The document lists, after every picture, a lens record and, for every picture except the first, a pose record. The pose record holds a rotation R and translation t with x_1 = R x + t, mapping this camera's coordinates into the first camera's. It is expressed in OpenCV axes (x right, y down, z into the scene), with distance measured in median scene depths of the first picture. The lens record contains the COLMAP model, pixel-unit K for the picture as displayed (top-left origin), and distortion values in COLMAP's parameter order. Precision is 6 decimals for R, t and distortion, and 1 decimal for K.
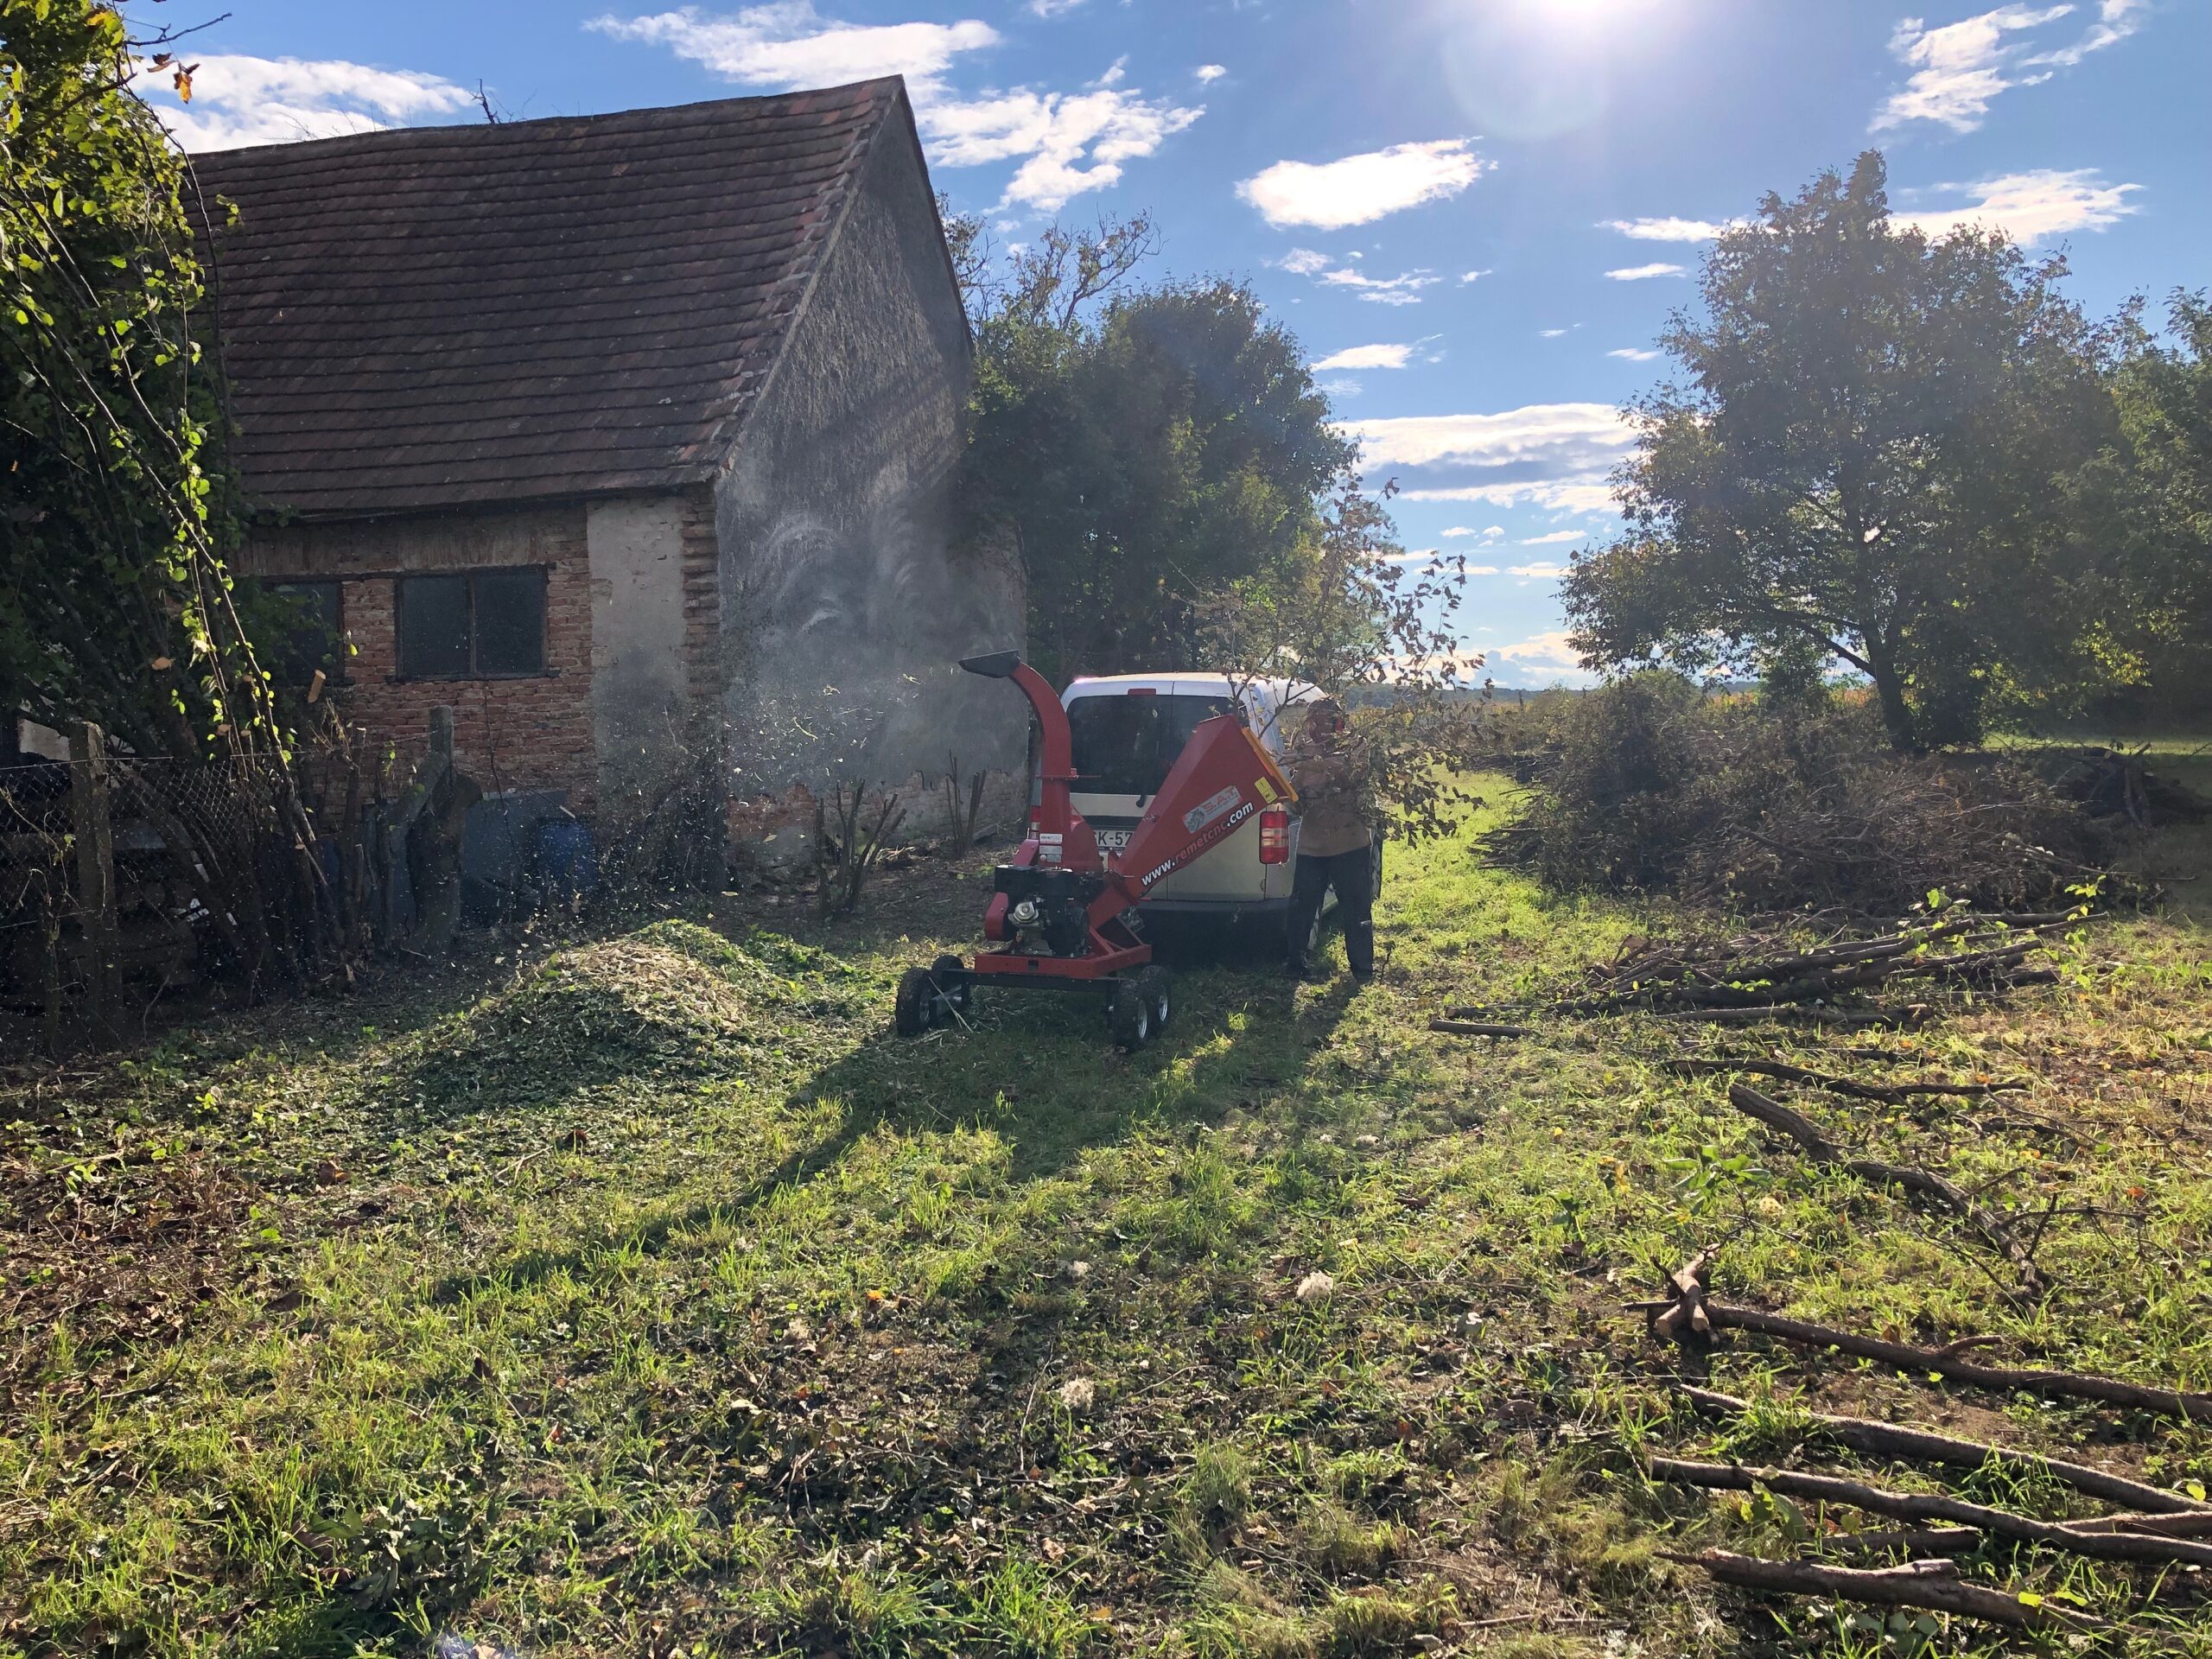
lens RADIAL K [[1769.4, 0, 1106.0], [0, 1769.4, 829.5], [0, 0, 1]] dist [0.094938, -0.248315]
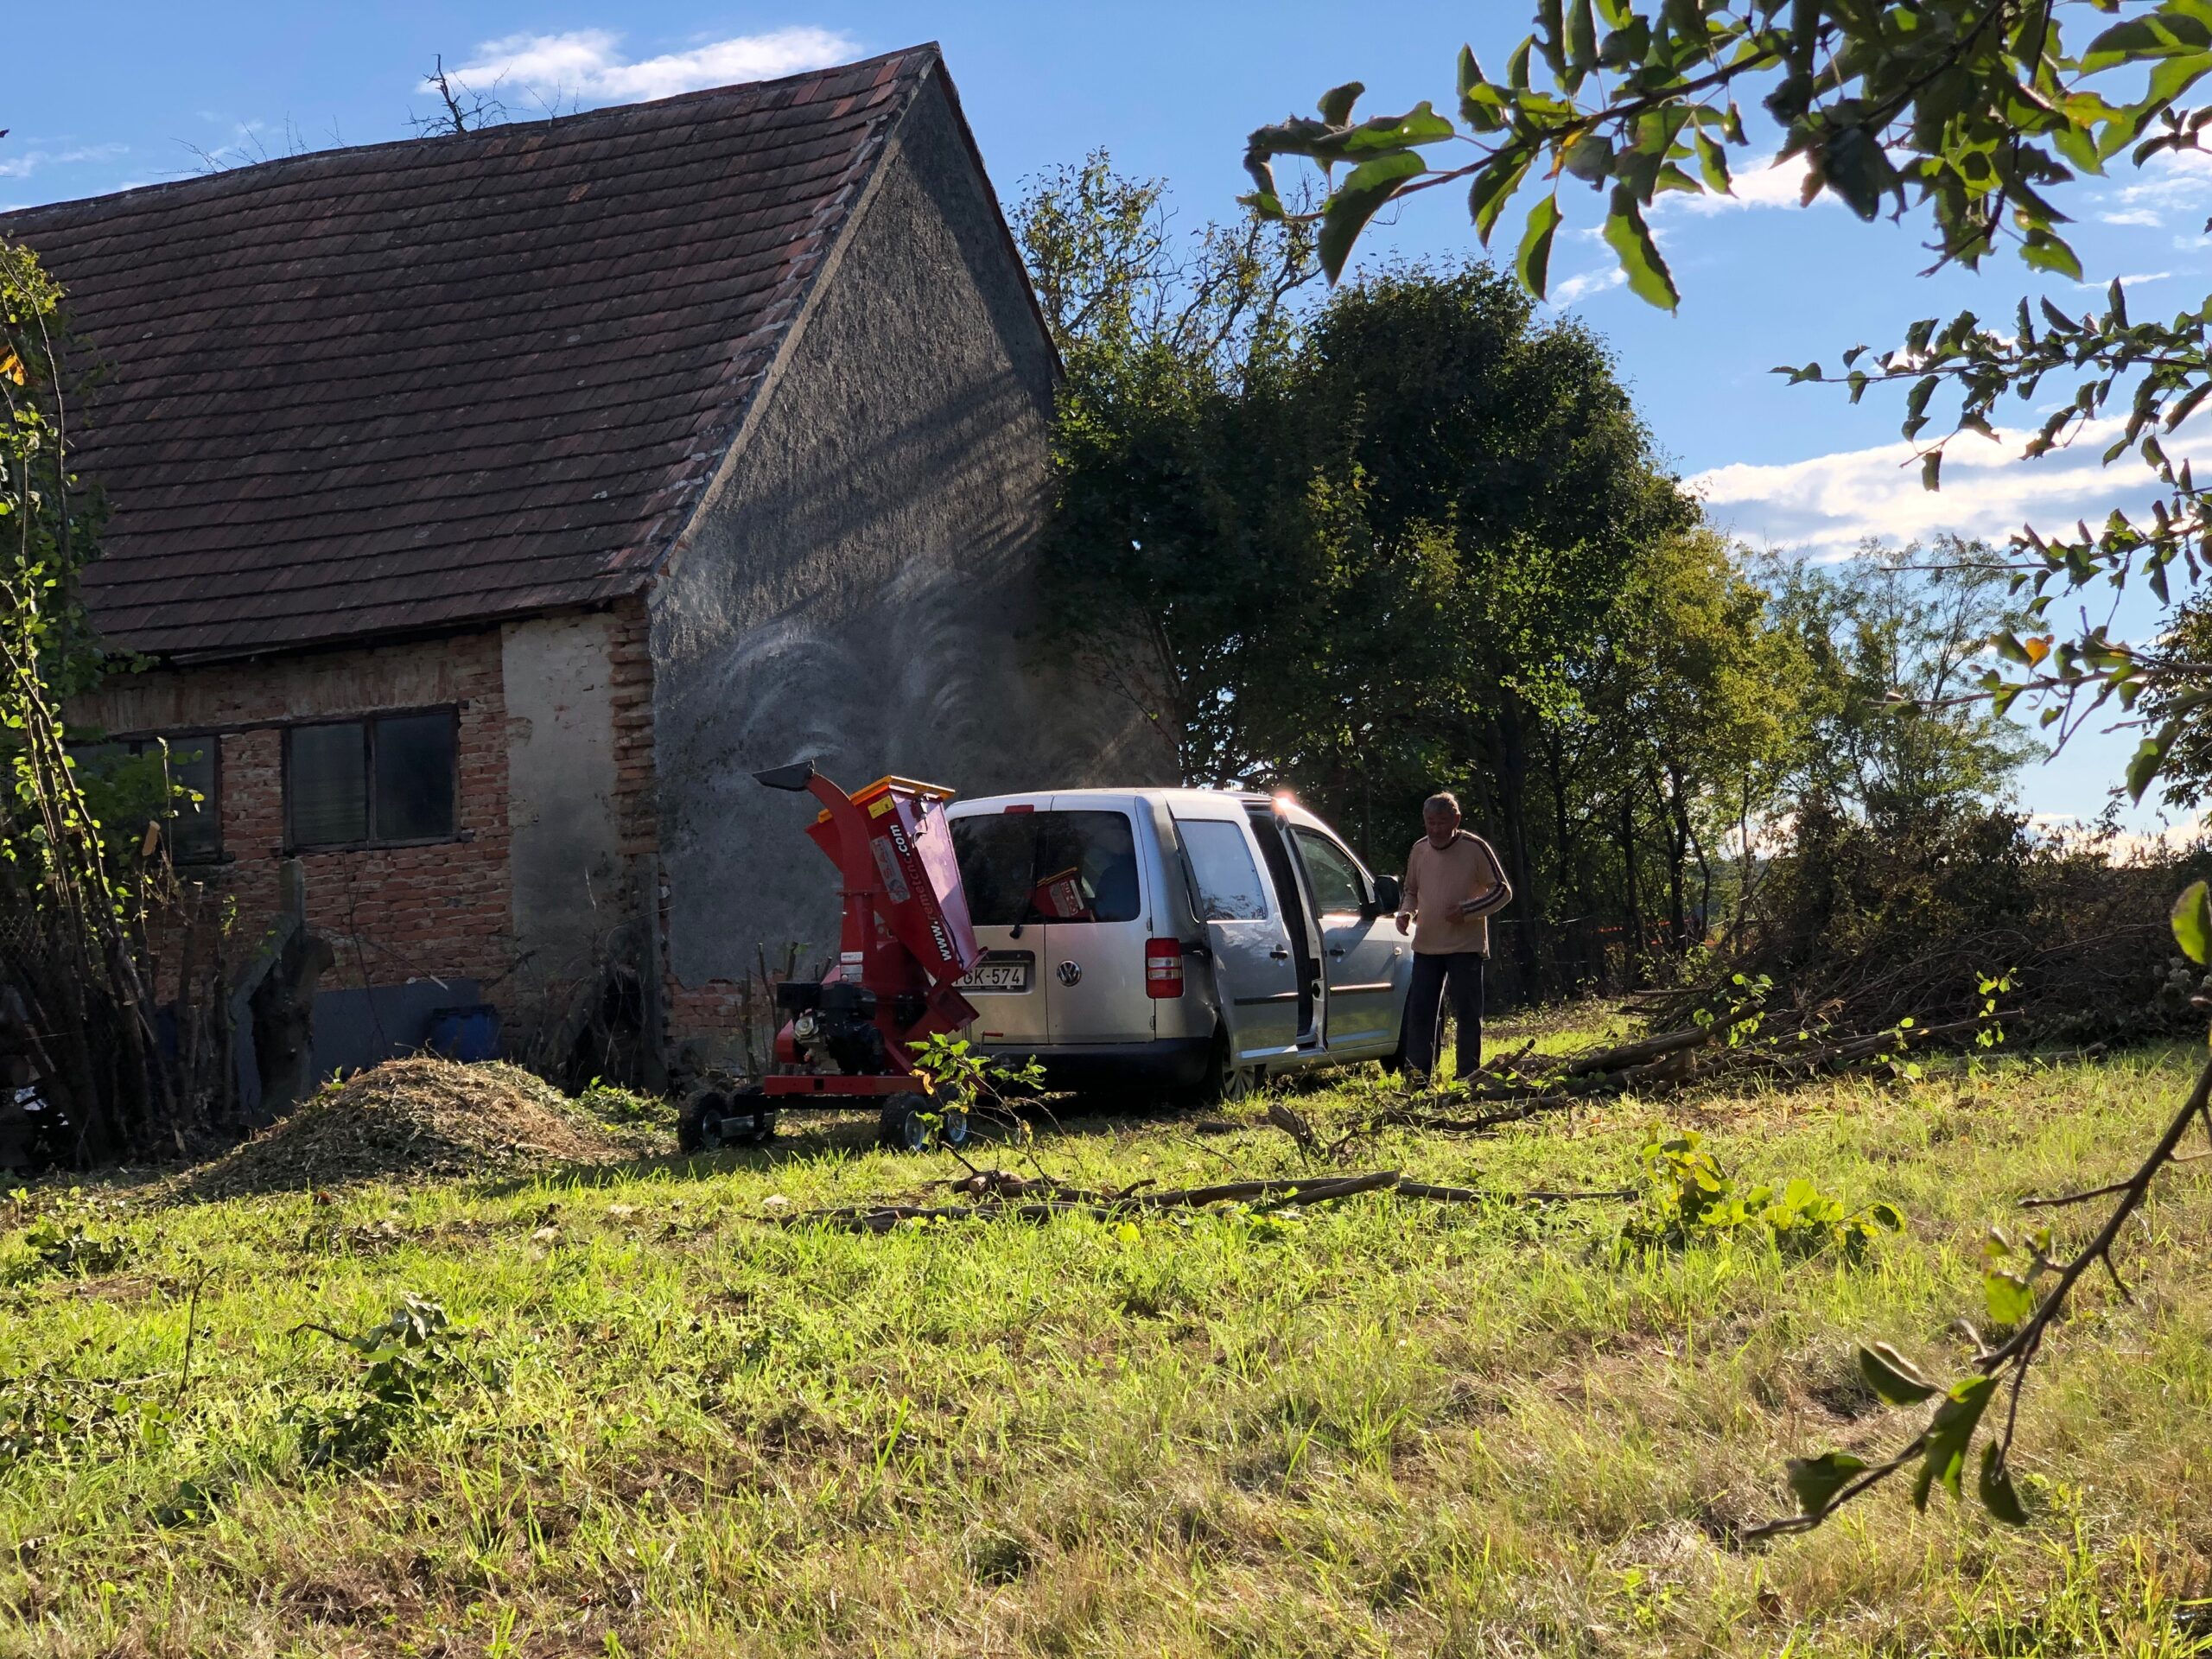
lens RADIAL K [[3305.2, 0, 1106.0], [0, 3305.2, 829.5], [0, 0, 1]] dist [0.285386, -1.662572]
pose [[0.983290, -0.037373, -0.178169, 0.238975], [0.018874, 0.994355, -0.104413, 0.070833], [0.181066, 0.099306, 0.978445, -0.413632]]
